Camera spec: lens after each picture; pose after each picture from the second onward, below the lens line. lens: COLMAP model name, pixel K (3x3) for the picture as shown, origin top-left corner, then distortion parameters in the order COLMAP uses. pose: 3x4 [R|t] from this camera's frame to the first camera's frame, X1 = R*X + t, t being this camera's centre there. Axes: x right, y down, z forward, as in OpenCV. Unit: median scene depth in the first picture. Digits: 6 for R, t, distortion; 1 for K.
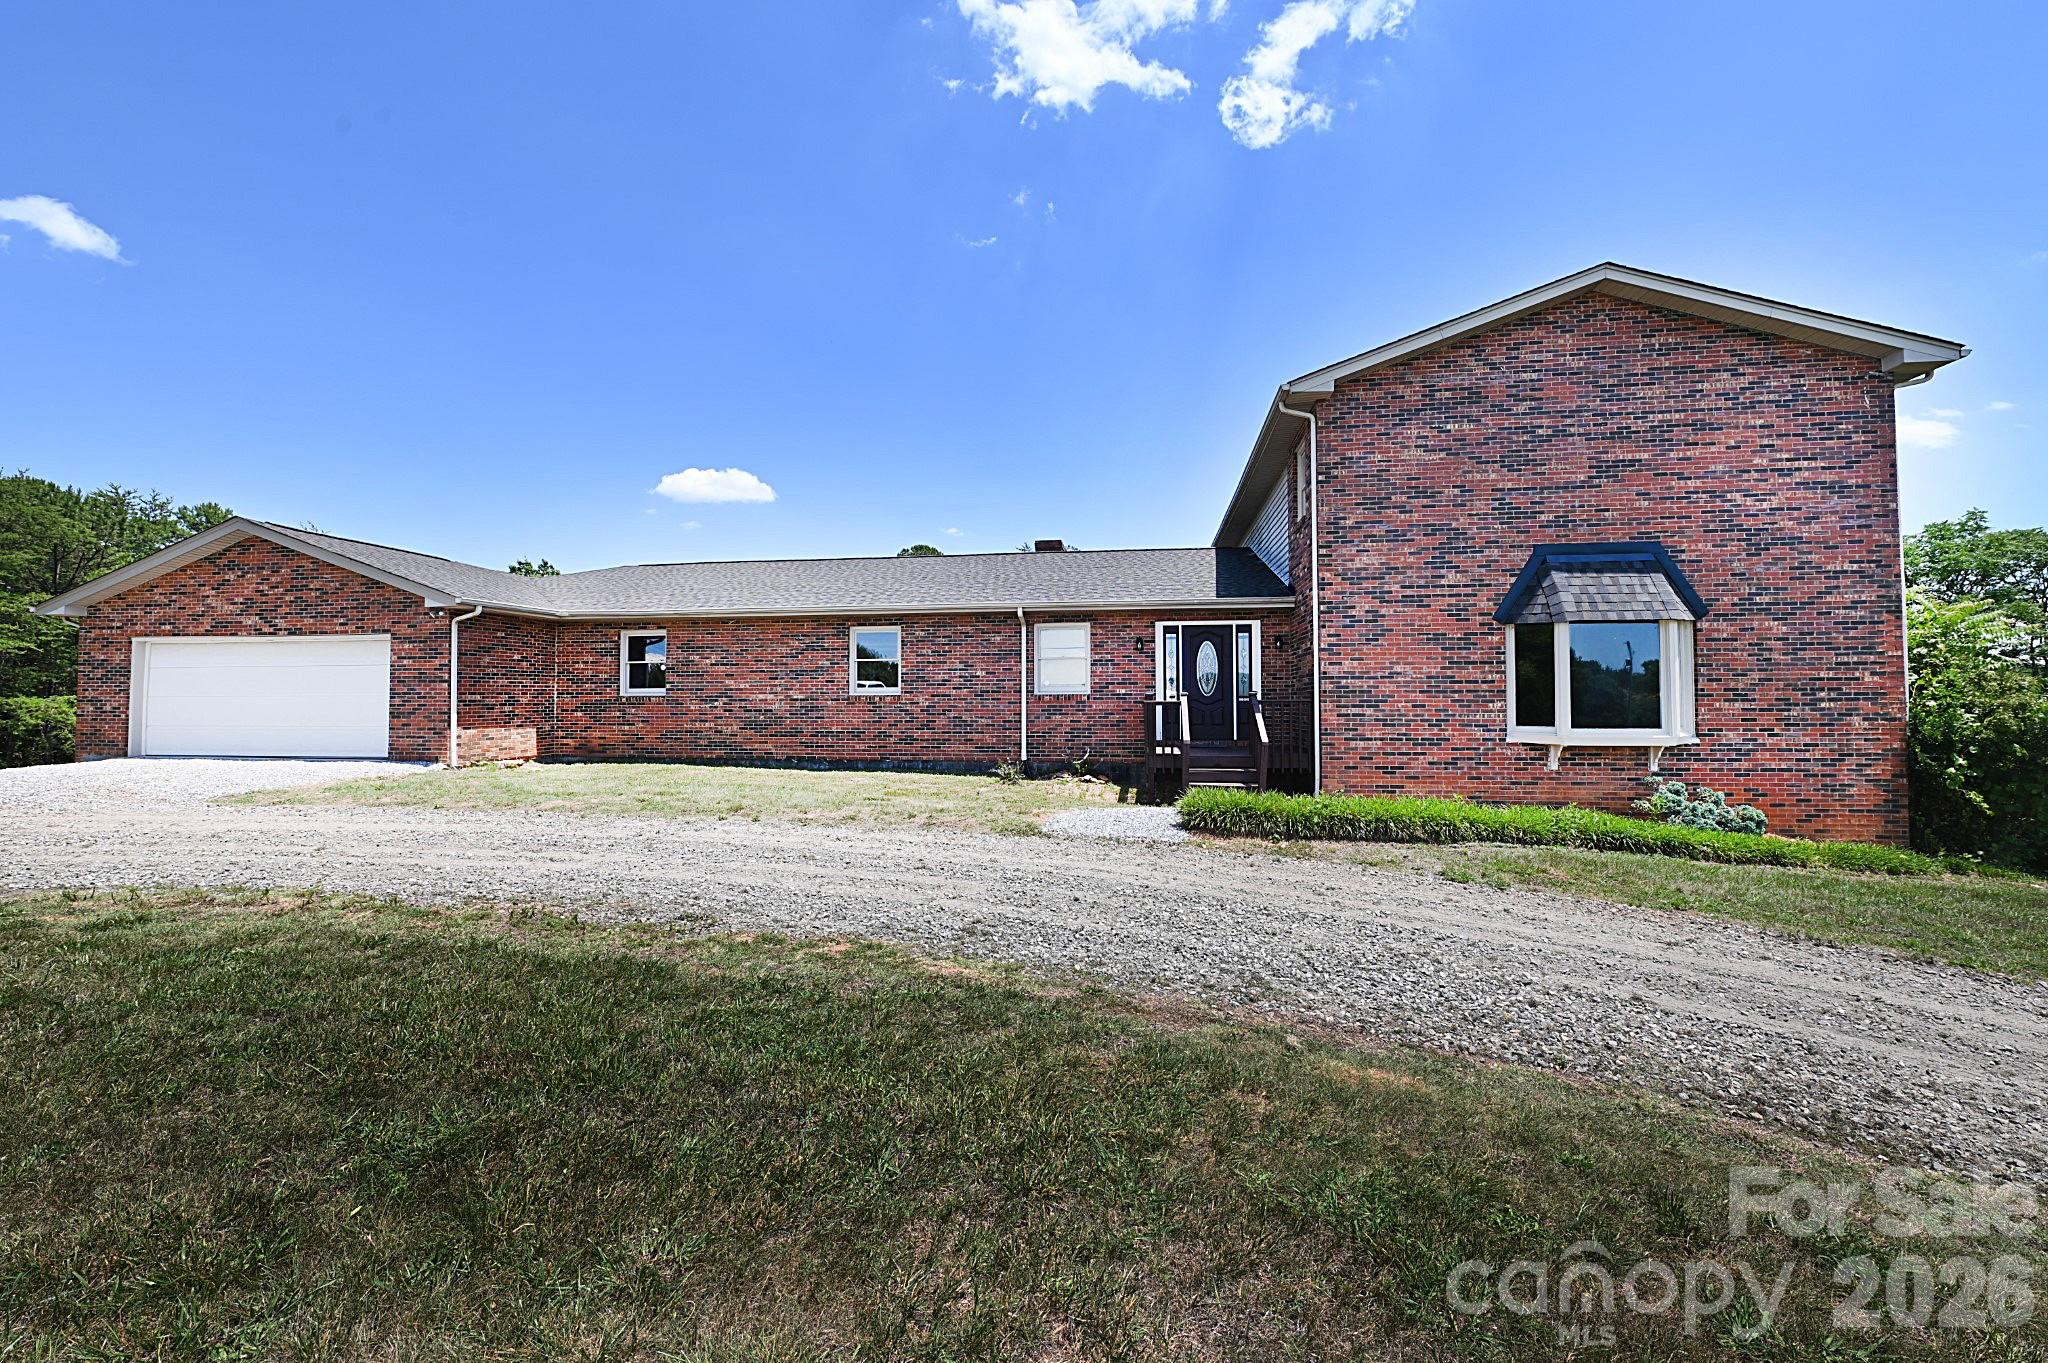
lens RADIAL K [[805.7, 0, 1023.3], [0, 805.7, 688.0], [0, 0, 1]] dist [-0.006755, -0.000483]
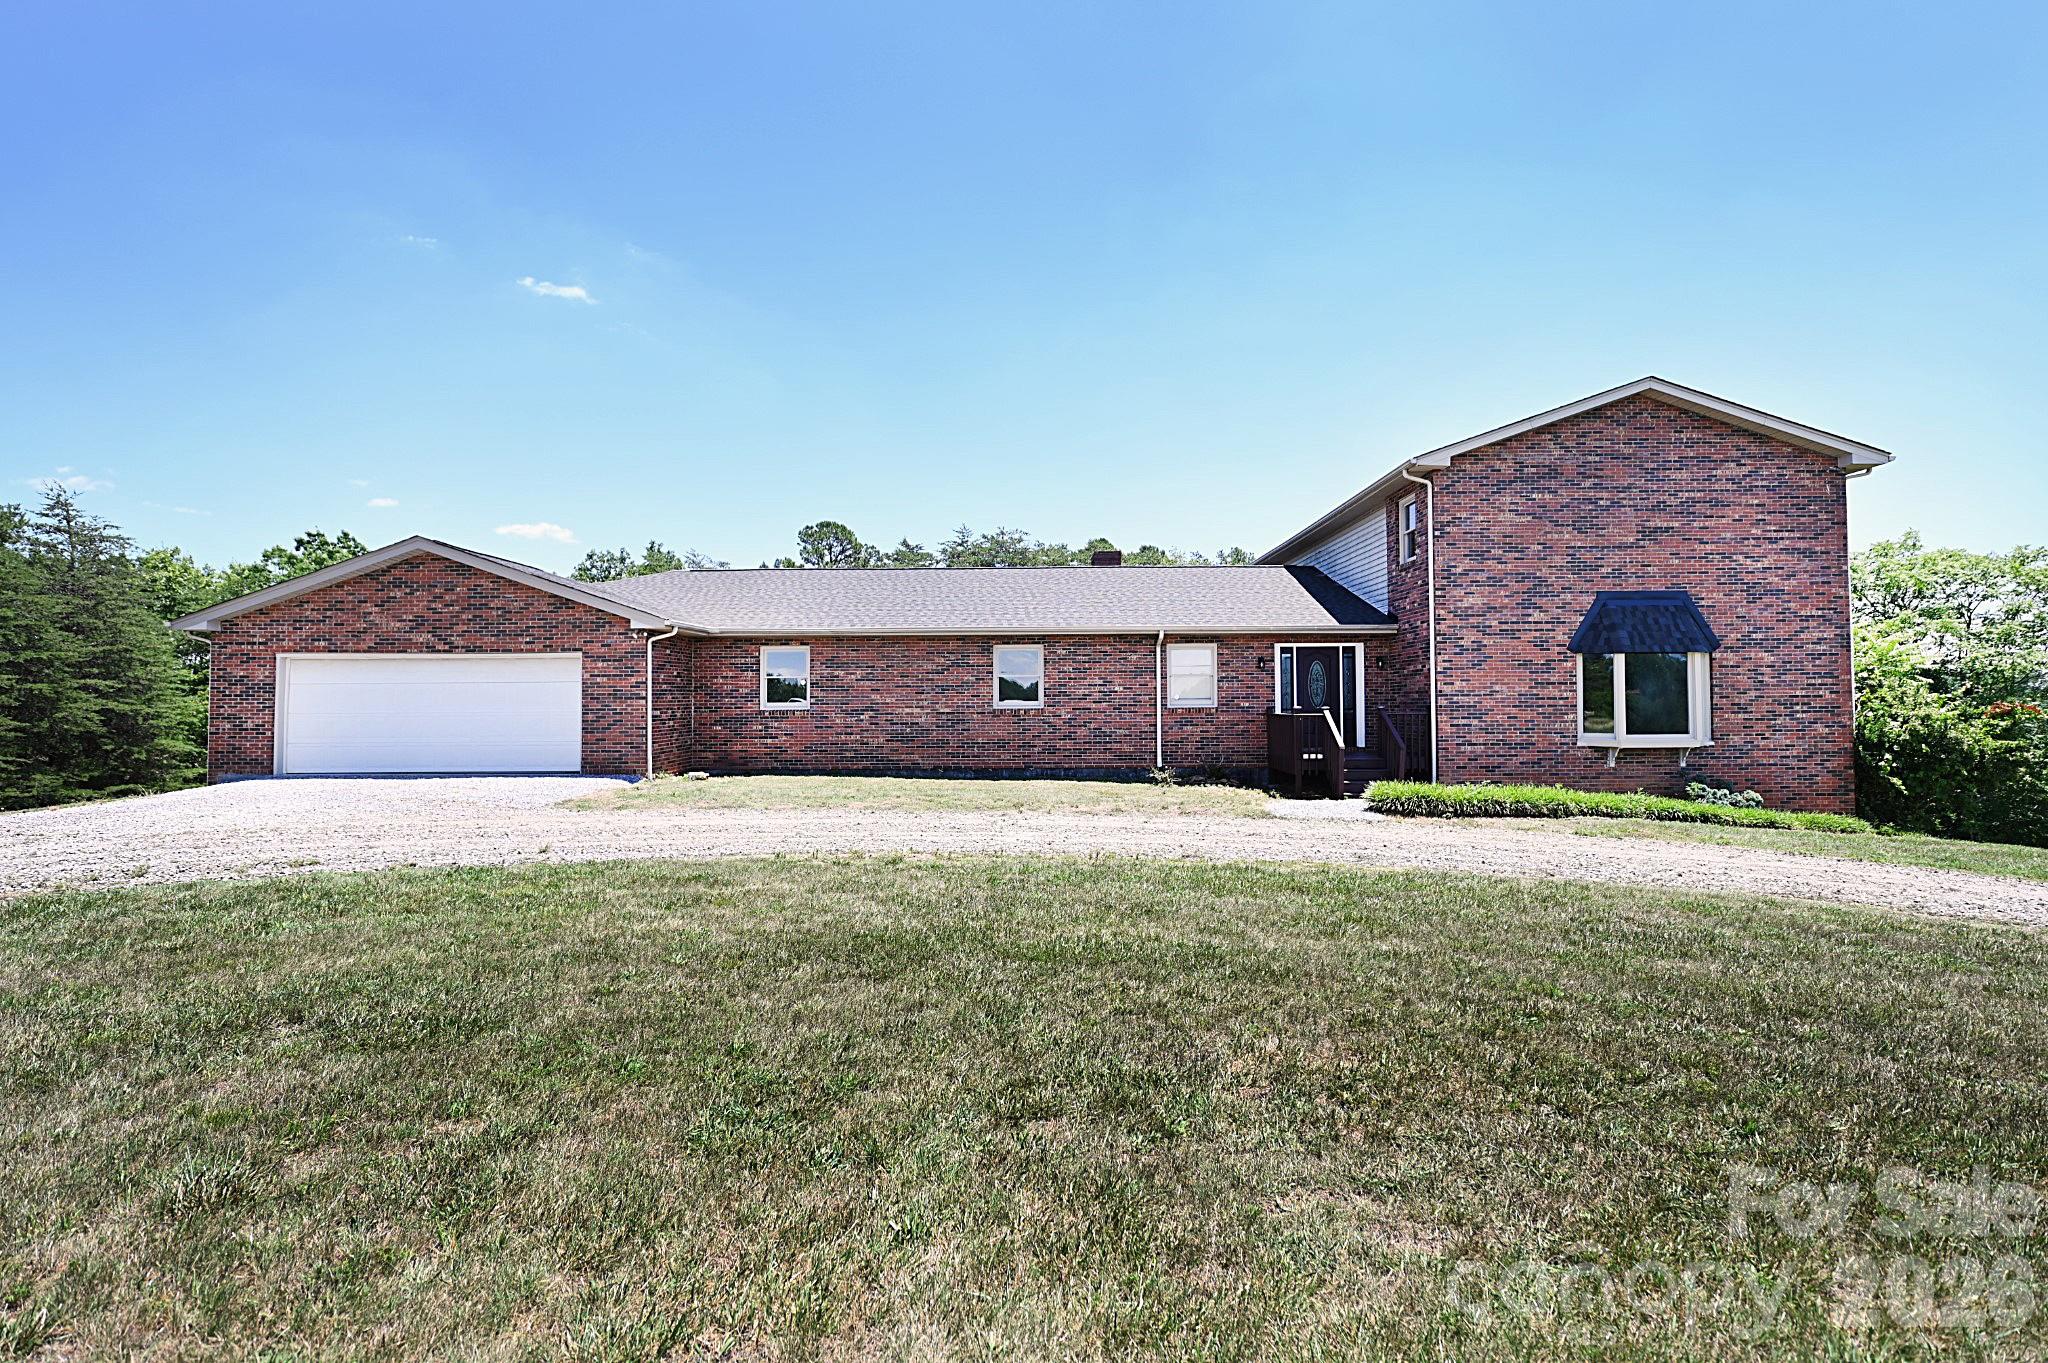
lens RADIAL K [[1008.3, 0, 1022.2], [0, 1008.3, 690.3], [0, 0, 1]] dist [-0.003981, 0.000304]
pose [[0.989967, -0.001368, 0.141295, -0.490425], [0.001089, 0.999997, 0.002054, -0.024605], [-0.141297, -0.001879, 0.989965, -0.452189]]
